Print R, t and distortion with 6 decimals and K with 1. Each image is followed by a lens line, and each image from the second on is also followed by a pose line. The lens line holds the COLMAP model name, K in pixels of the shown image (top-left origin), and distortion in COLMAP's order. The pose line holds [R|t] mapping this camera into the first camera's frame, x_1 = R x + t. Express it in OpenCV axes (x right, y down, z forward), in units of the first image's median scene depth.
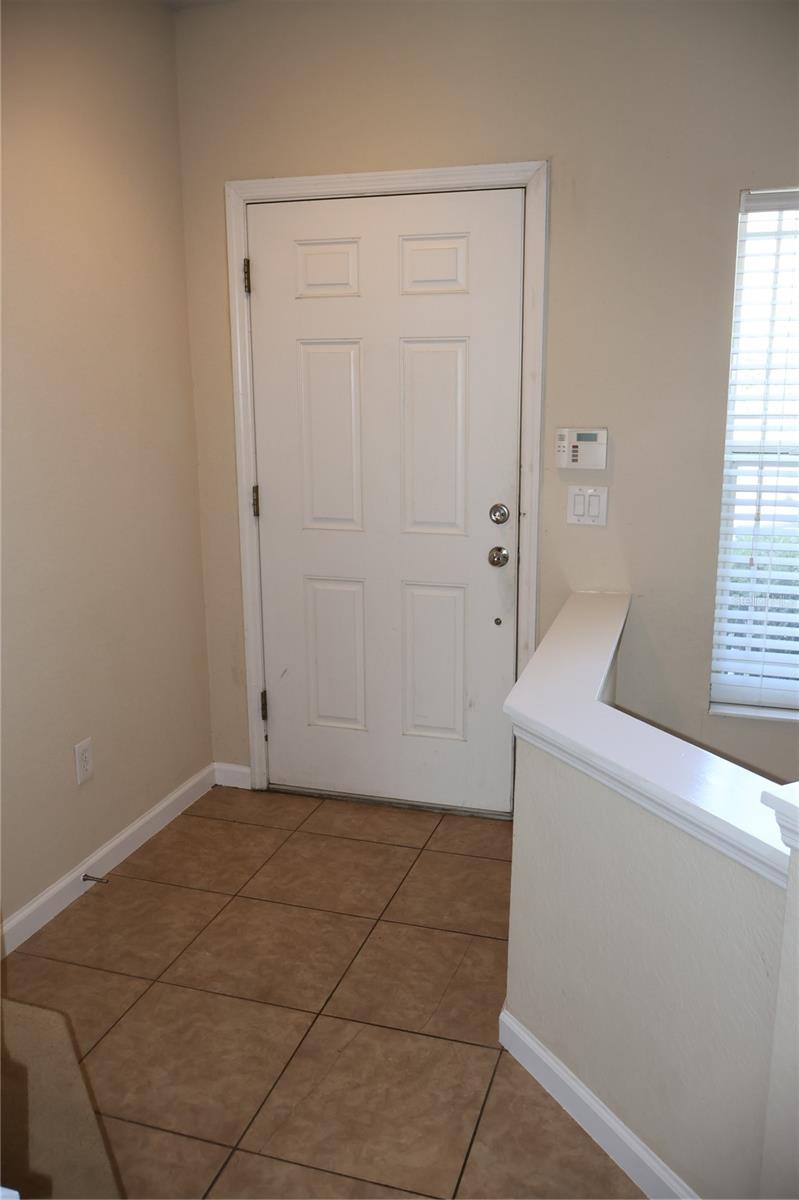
lens RADIAL K [[1007.1, 0, 398.6], [0, 1007.1, 591.6], [0, 0, 1]] dist [-0.005473, 0.011409]
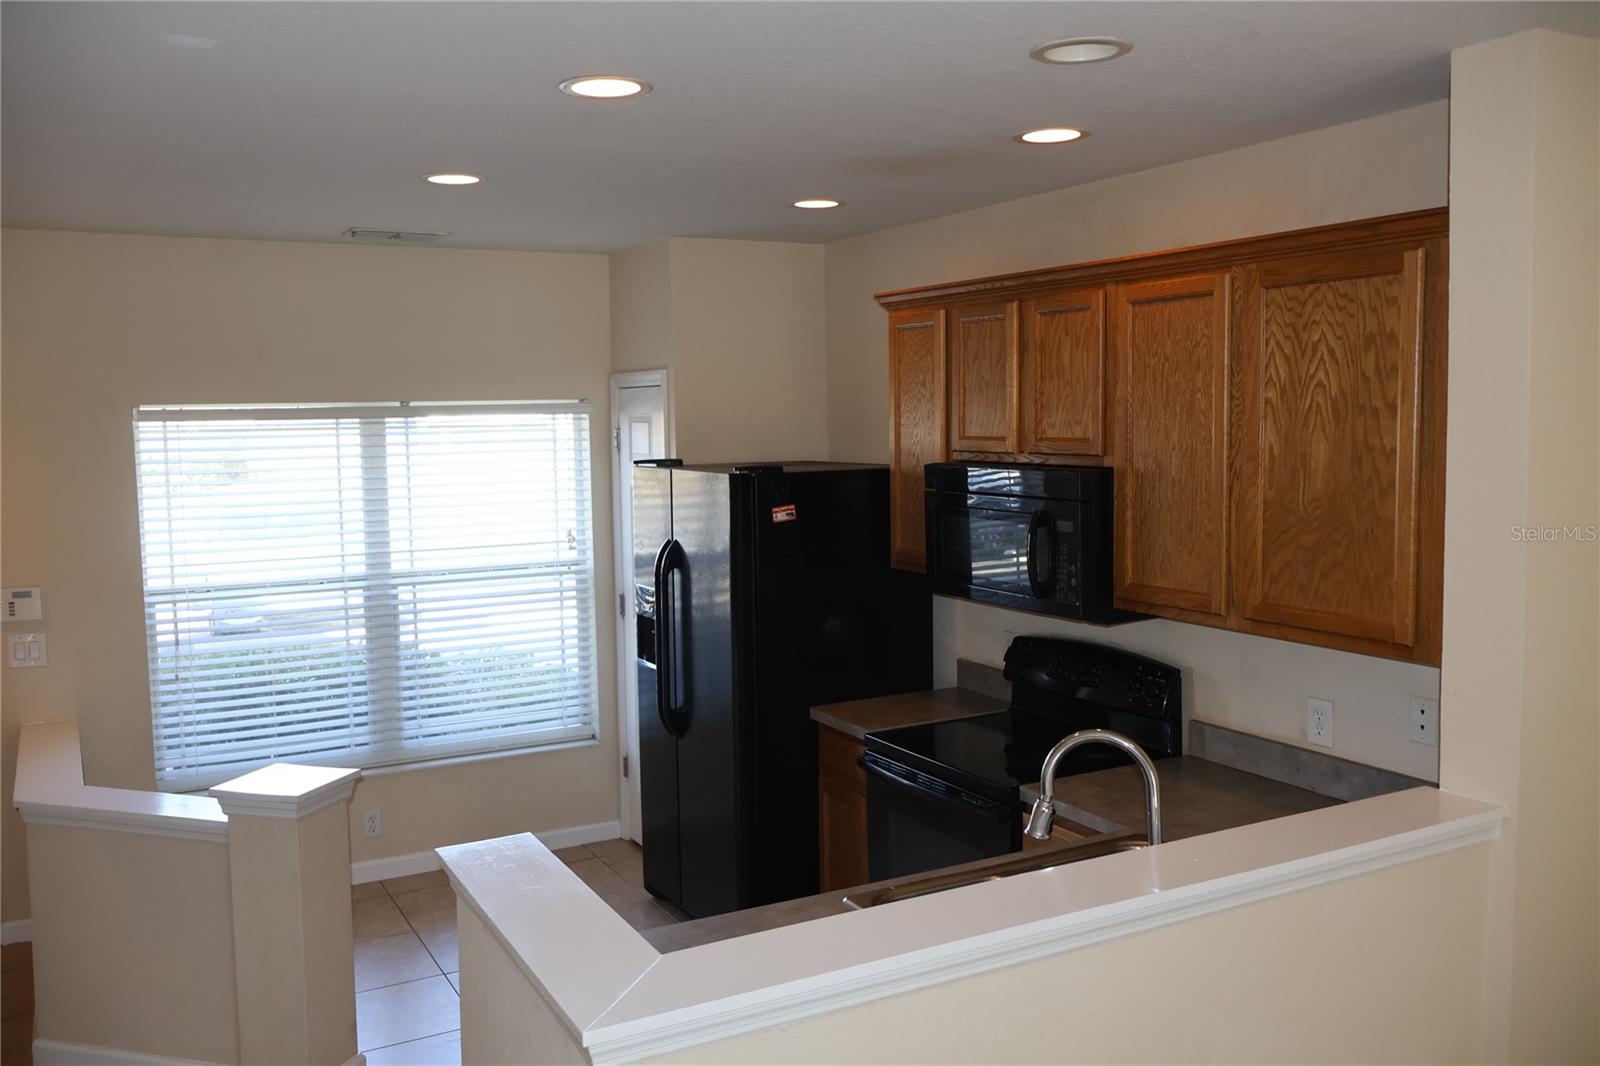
lens RADIAL K [[1342.8, 0, 792.7], [0, 1342.8, 525.8], [0, 0, 1]] dist [-0.005473, 0.011409]
pose [[0.714068, -0.059629, 0.697532, -0.273334], [0.180280, 0.978425, -0.100912, 0.096271], [-0.676466, 0.197809, 0.709412, -0.792672]]
